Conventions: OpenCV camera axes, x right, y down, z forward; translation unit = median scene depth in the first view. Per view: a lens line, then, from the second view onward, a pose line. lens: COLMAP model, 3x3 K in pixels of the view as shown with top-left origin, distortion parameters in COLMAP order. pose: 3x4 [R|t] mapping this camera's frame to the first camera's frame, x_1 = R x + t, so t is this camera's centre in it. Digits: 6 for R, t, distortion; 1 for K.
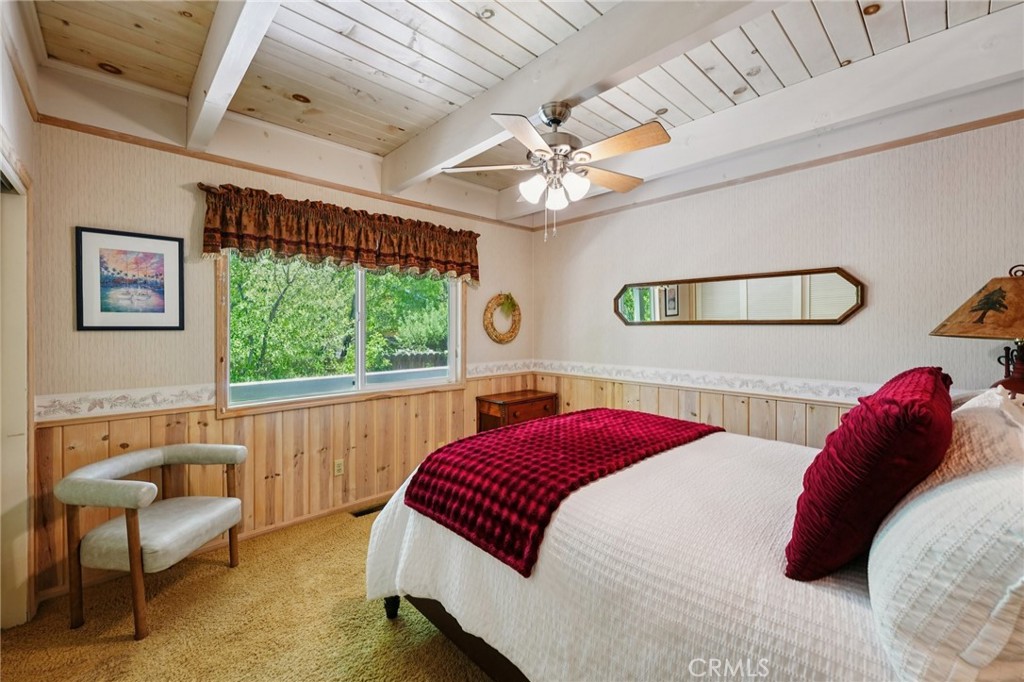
lens RADIAL K [[420.6, 0, 511.9], [0, 420.6, 336.6], [0, 0, 1]] dist [-0.000985, -0.000045]
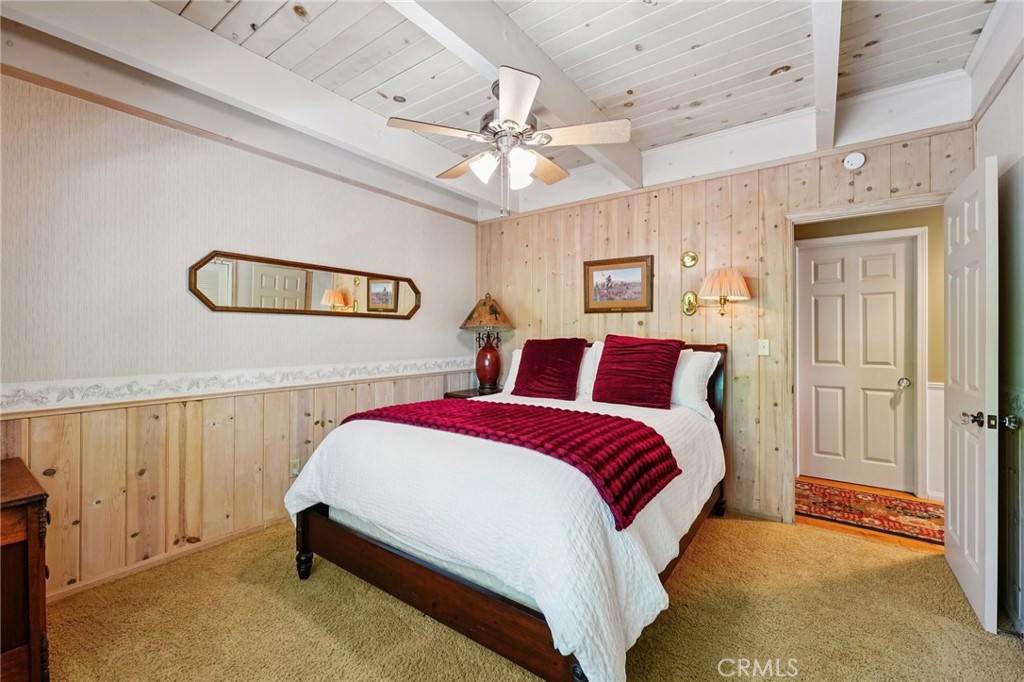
lens RADIAL K [[420.6, 0, 513.8], [0, 420.6, 332.1], [0, 0, 1]] dist [-0.000985, -0.000045]
pose [[-0.180389, -0.002423, 0.983592, -0.519782], [0.009441, 0.999947, 0.004194, 0.008680], [-0.983550, 0.010042, -0.180357, 0.708595]]
